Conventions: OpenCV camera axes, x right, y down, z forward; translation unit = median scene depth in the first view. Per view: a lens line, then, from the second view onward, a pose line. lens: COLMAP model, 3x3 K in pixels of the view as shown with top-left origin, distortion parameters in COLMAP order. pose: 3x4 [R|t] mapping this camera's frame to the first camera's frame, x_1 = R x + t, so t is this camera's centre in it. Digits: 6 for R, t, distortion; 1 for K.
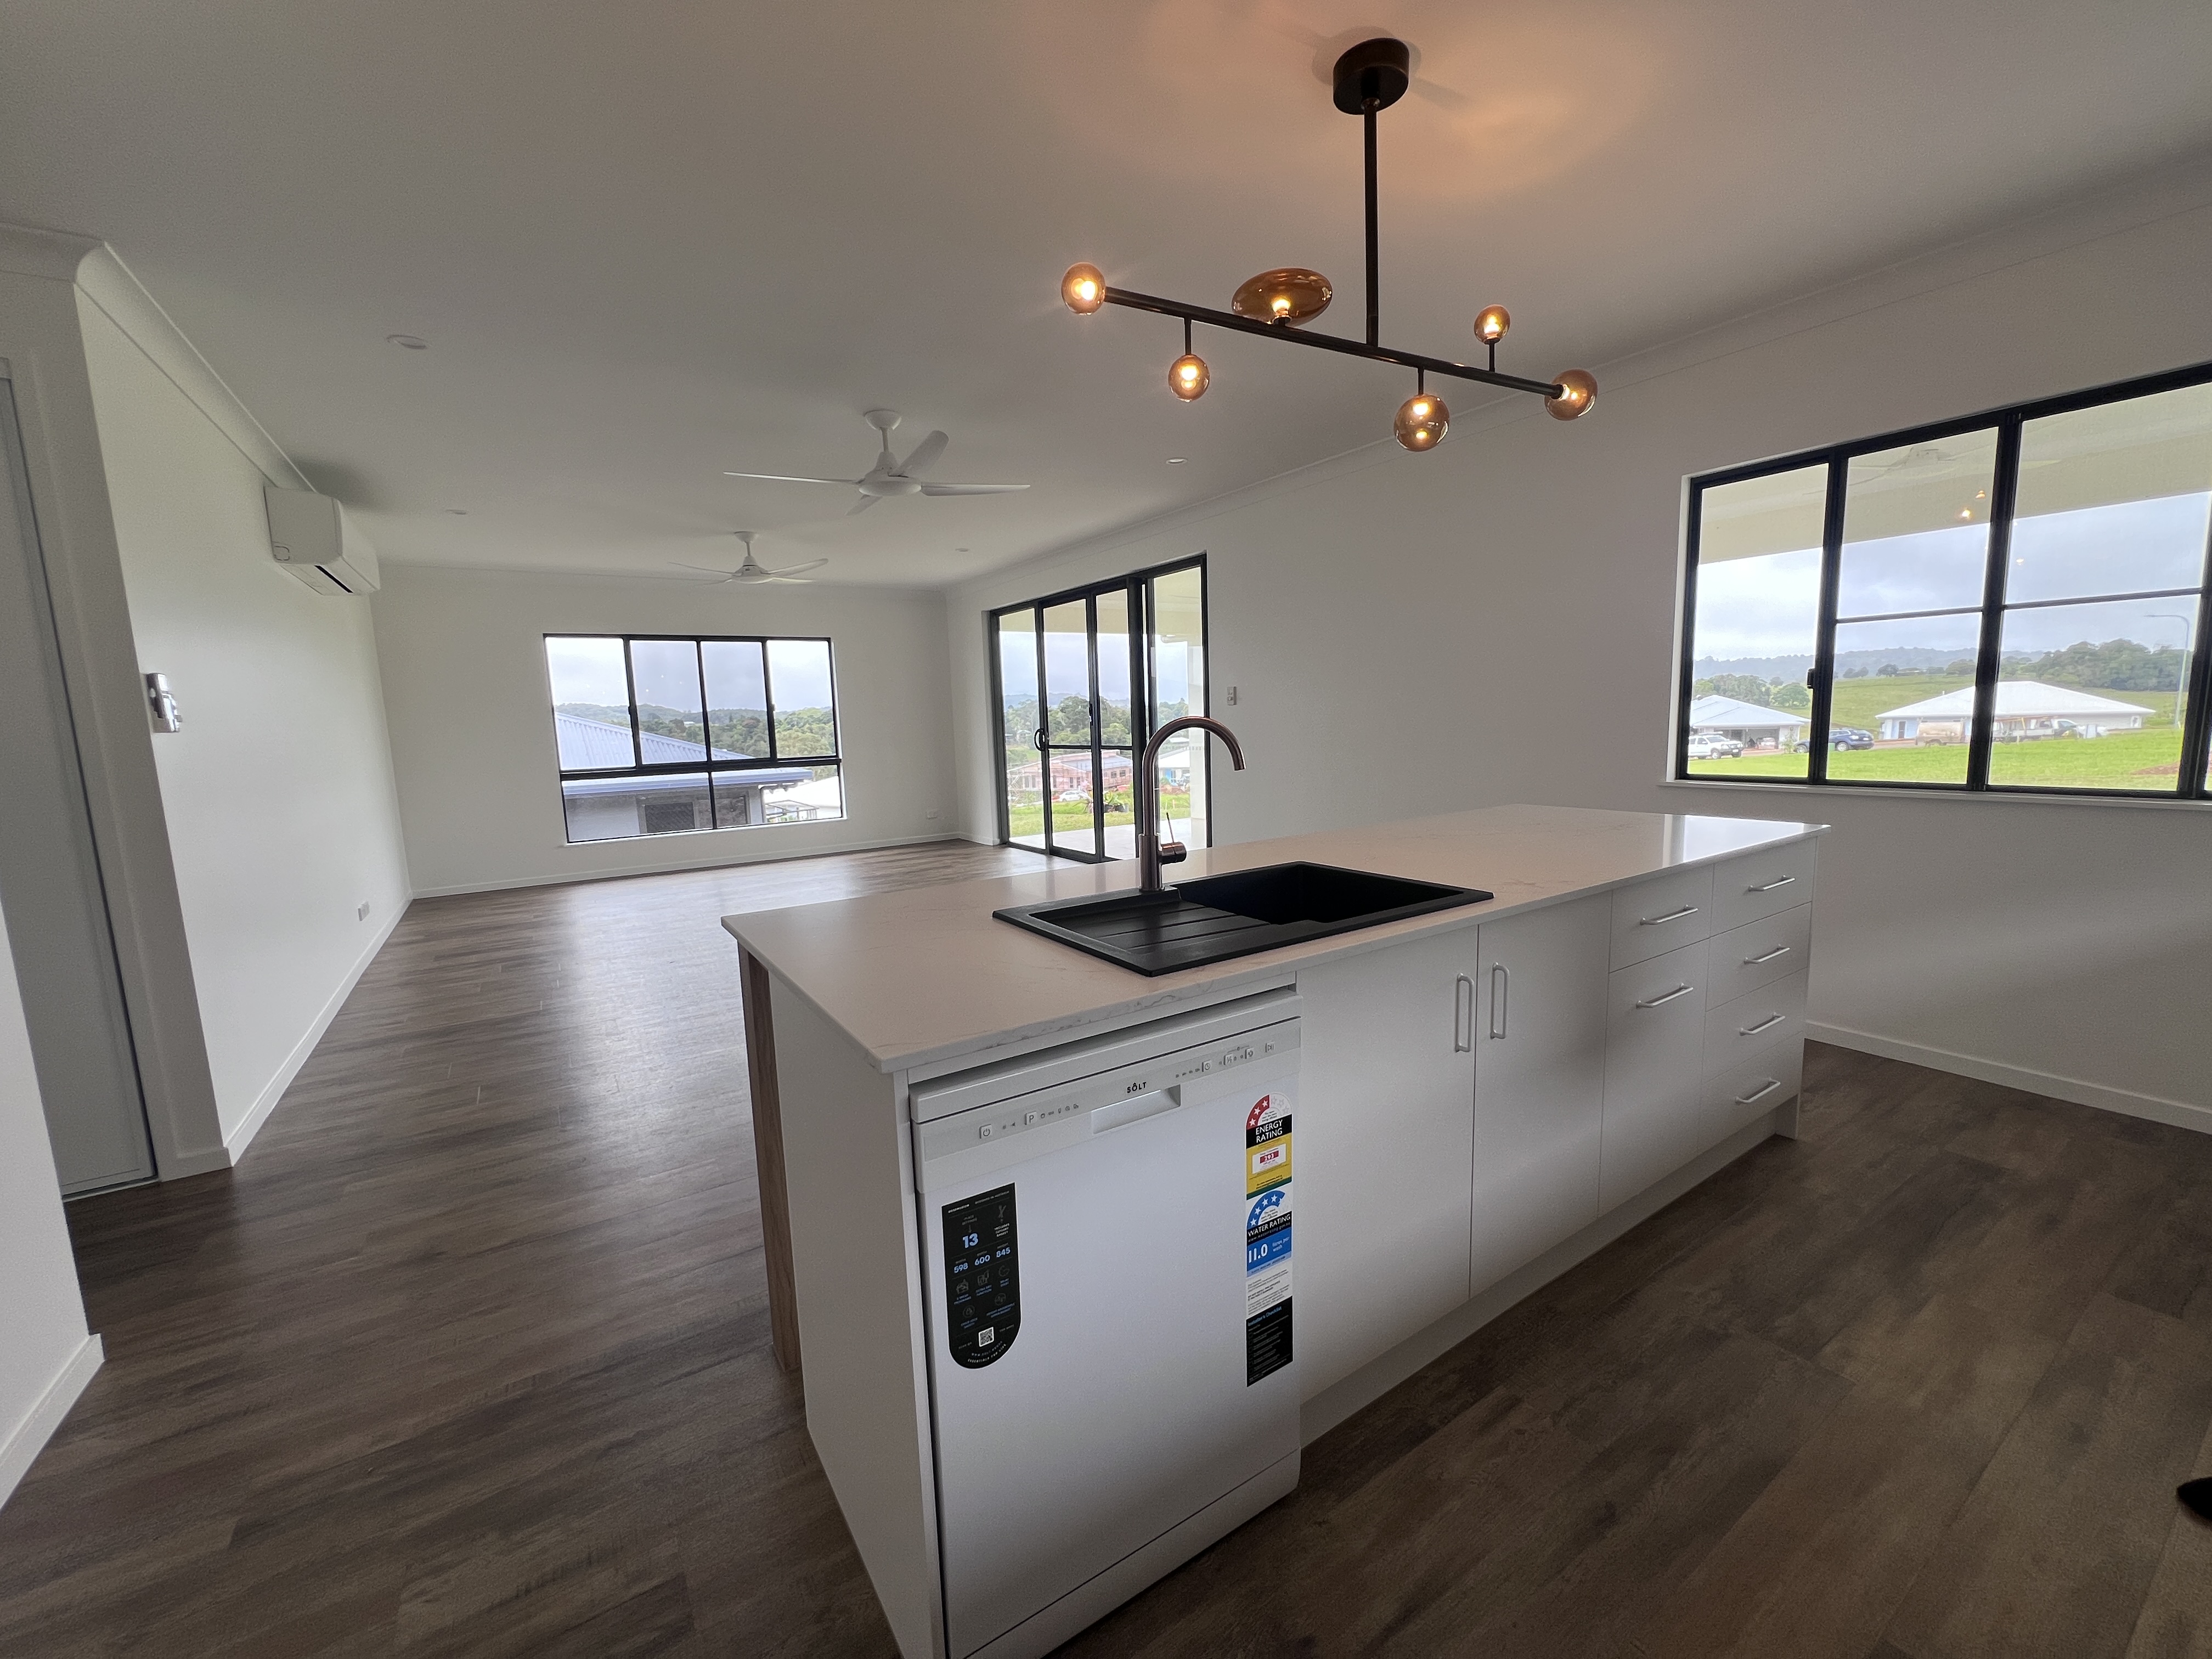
lens RADIAL K [[887.2, 0, 1101.9], [0, 887.2, 825.9], [0, 0, 1]] dist [-0.003177, -0.000108]
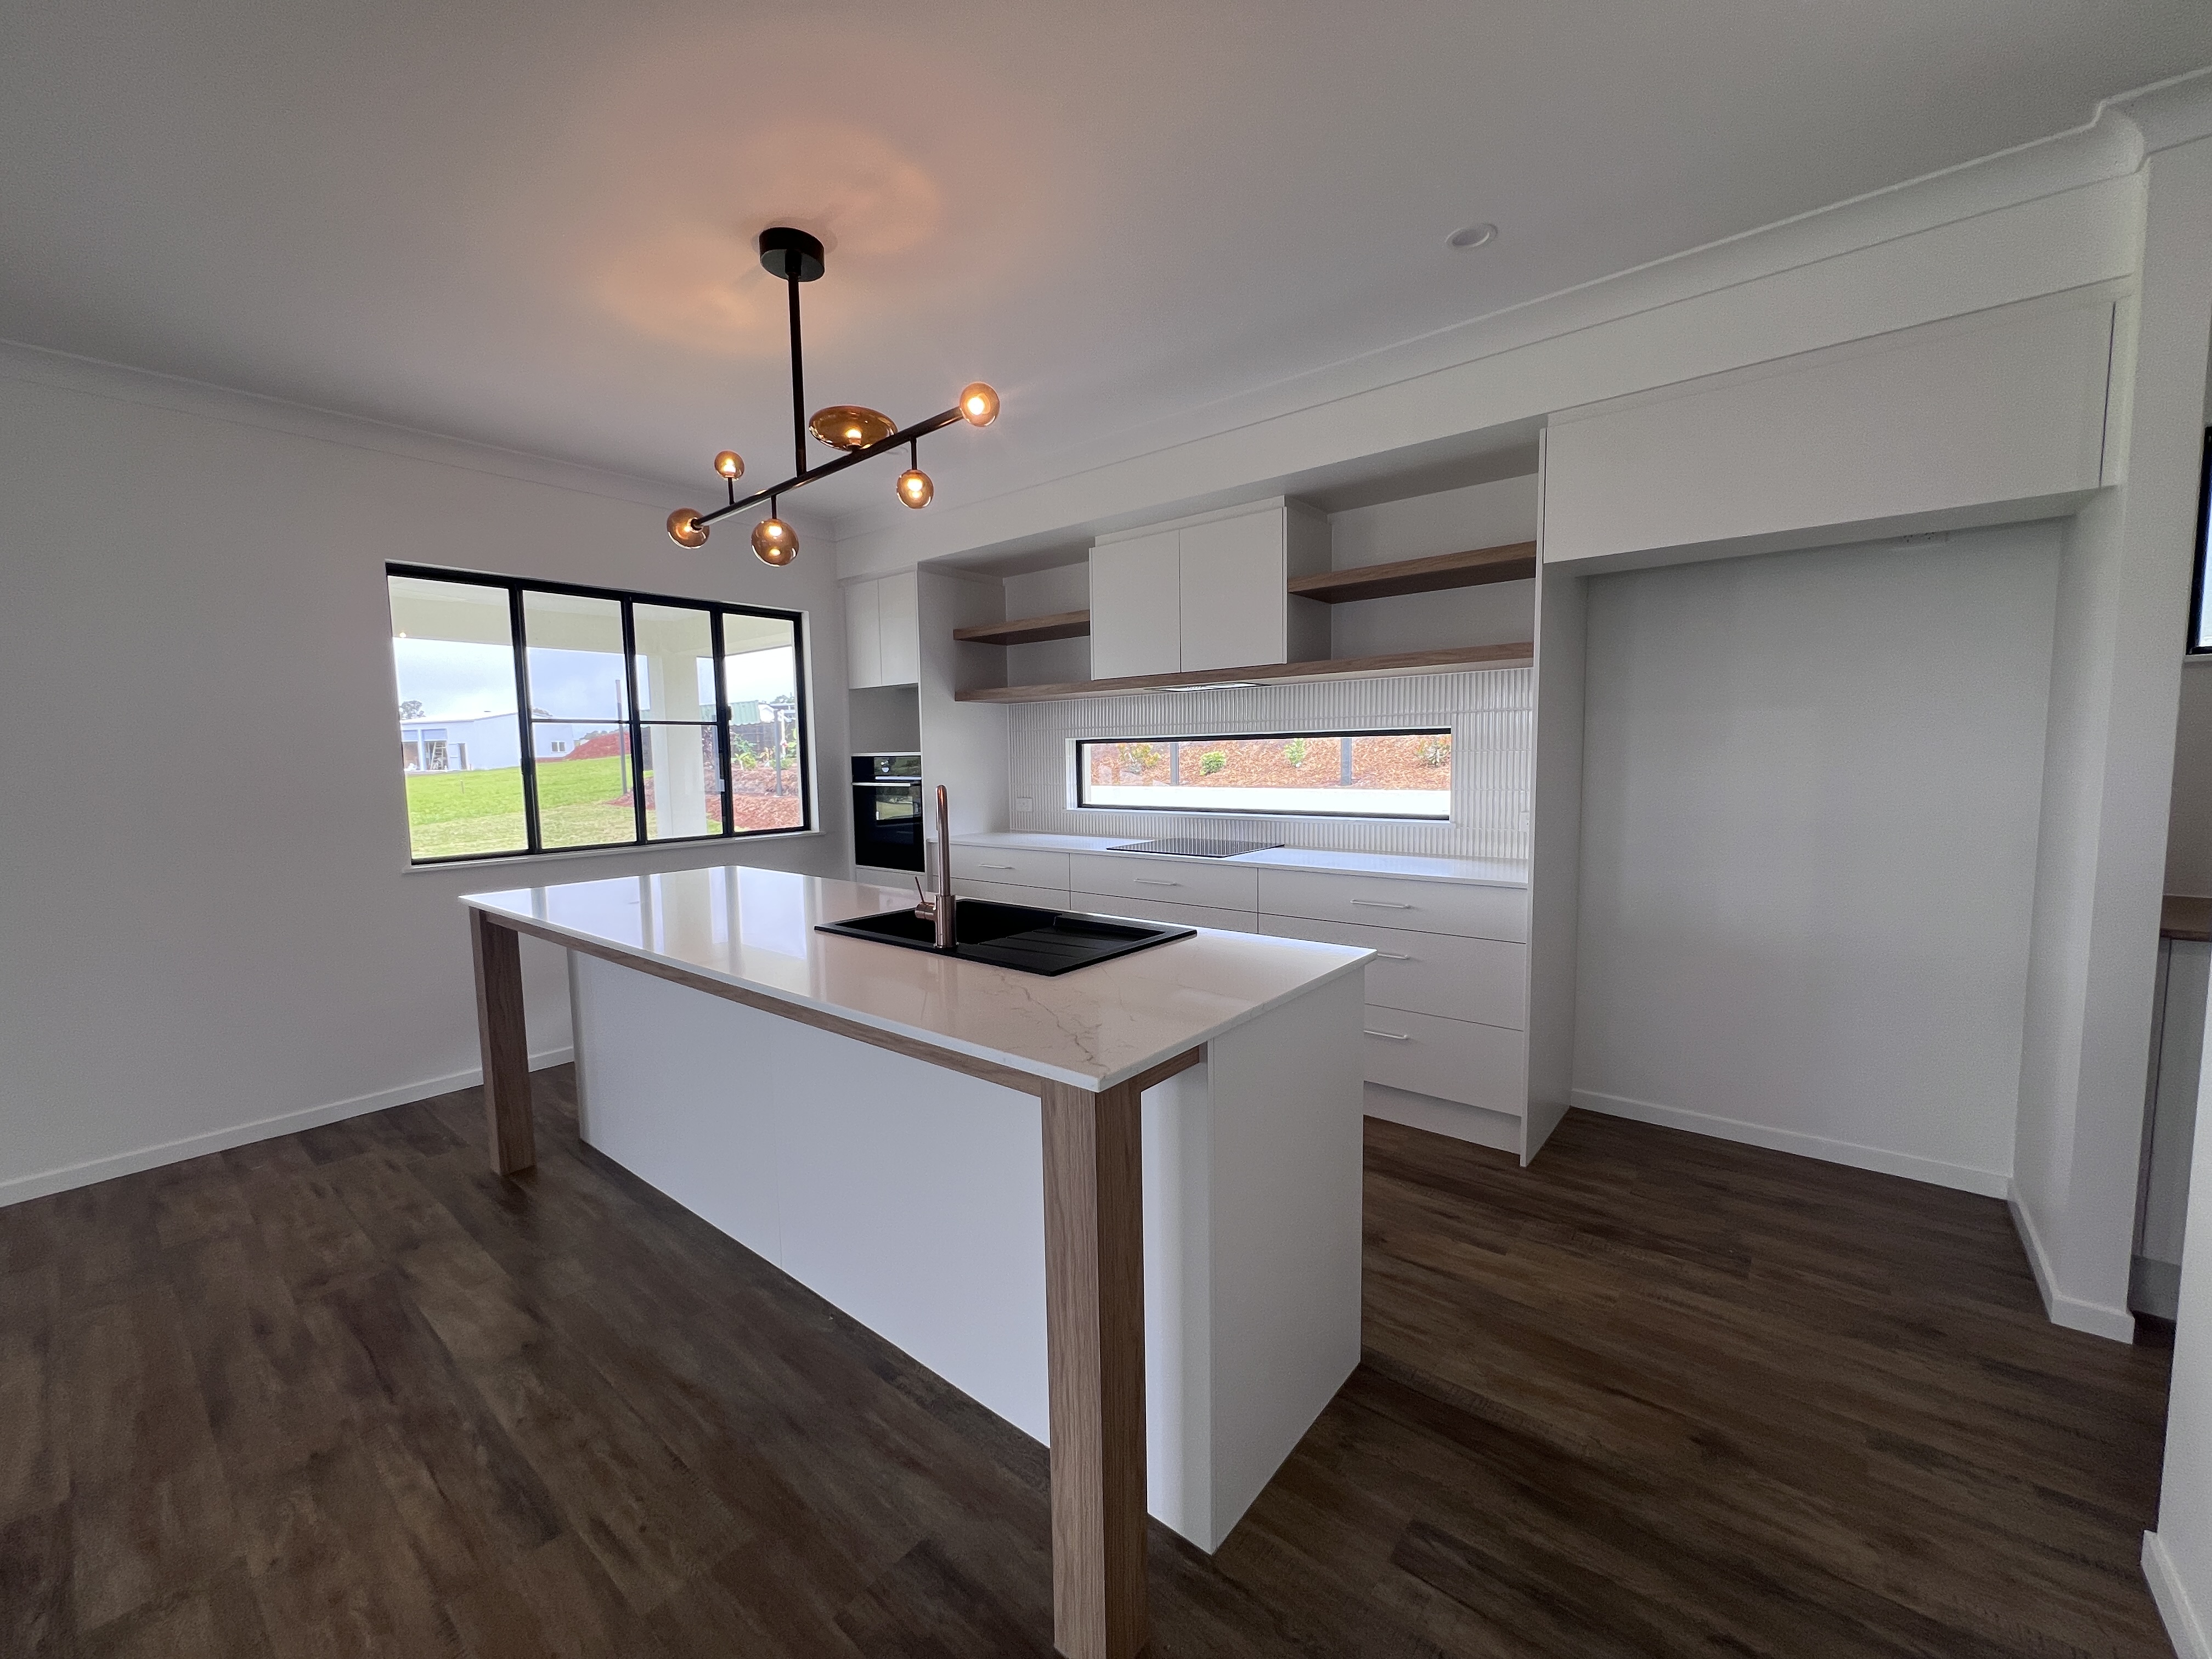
lens RADIAL K [[887.4, 0, 1102.4], [0, 887.4, 838.1], [0, 0, 1]] dist [-0.002400, -0.000418]
pose [[-0.298286, -0.053361, 0.952984, -0.875576], [0.147279, 0.983905, 0.101191, -0.121399], [-0.943045, 0.170539, -0.285626, 0.962376]]
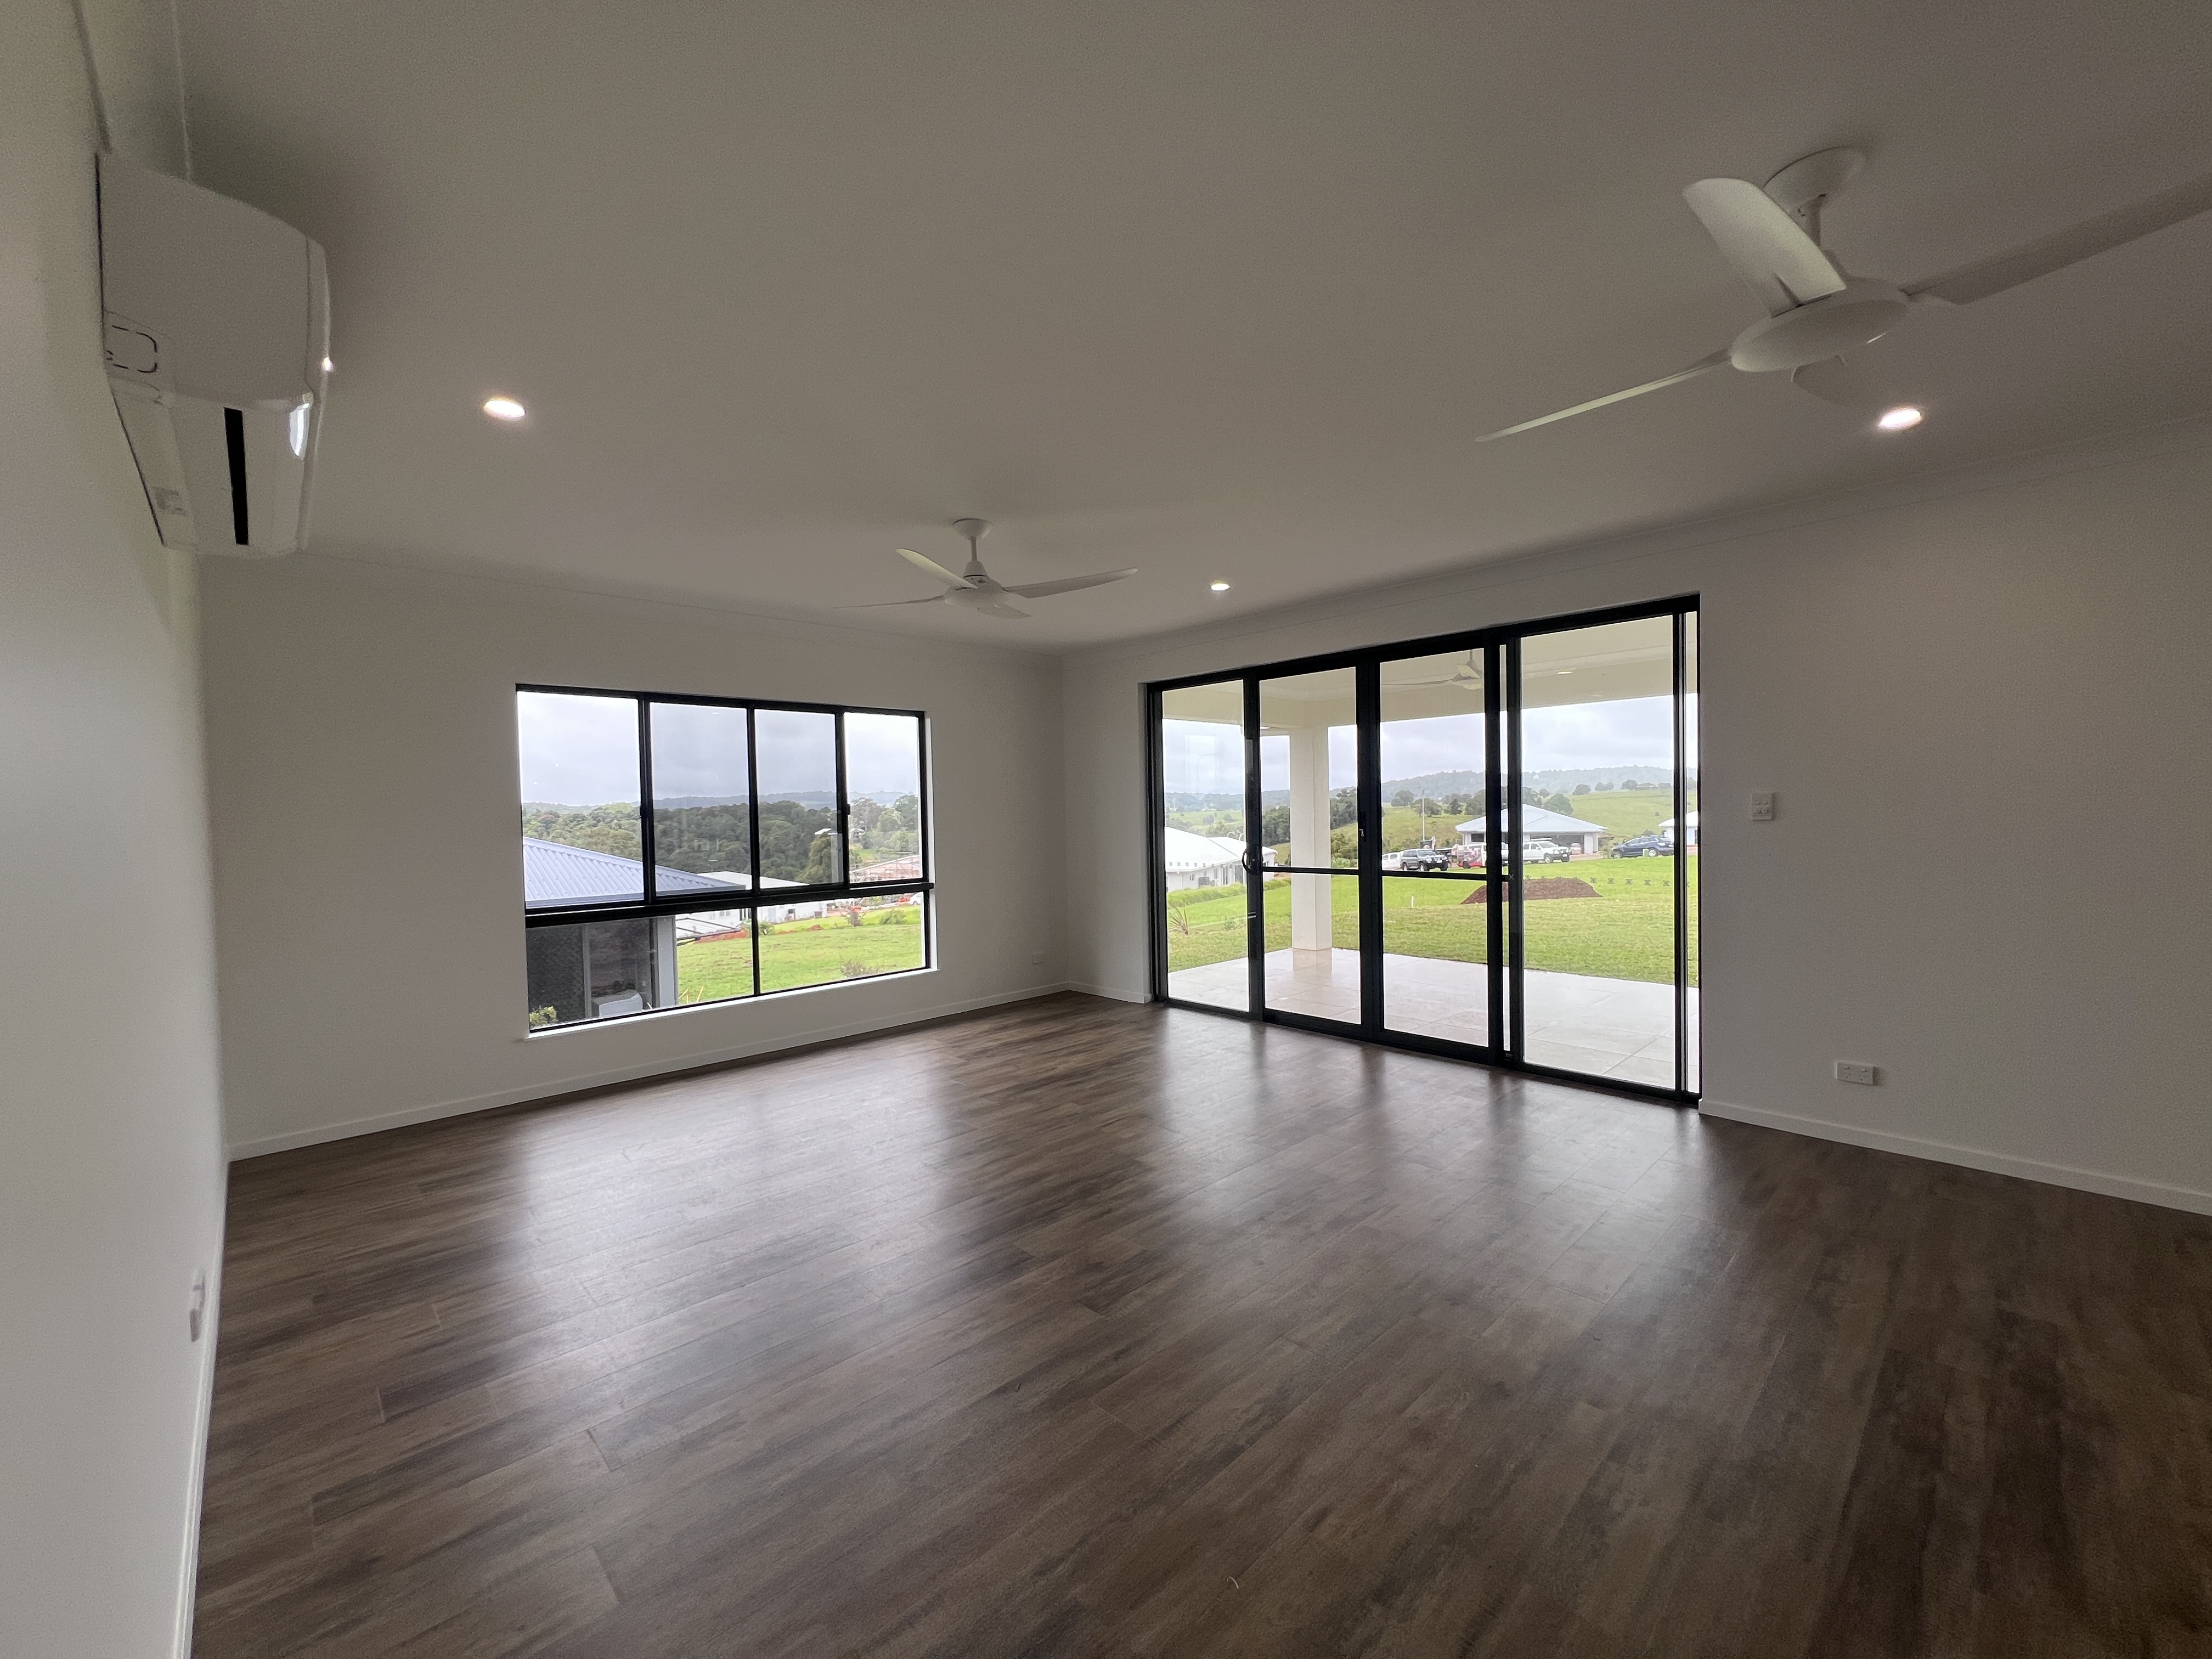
lens RADIAL K [[887.2, 0, 1109.0], [0, 887.2, 825.2], [0, 0, 1]] dist [-0.003177, -0.000108]
pose [[0.983381, 0.011500, 0.181191, -0.301633], [0.009057, 0.993642, -0.112219, -0.043710], [-0.181330, 0.111995, 0.977024, 0.305574]]
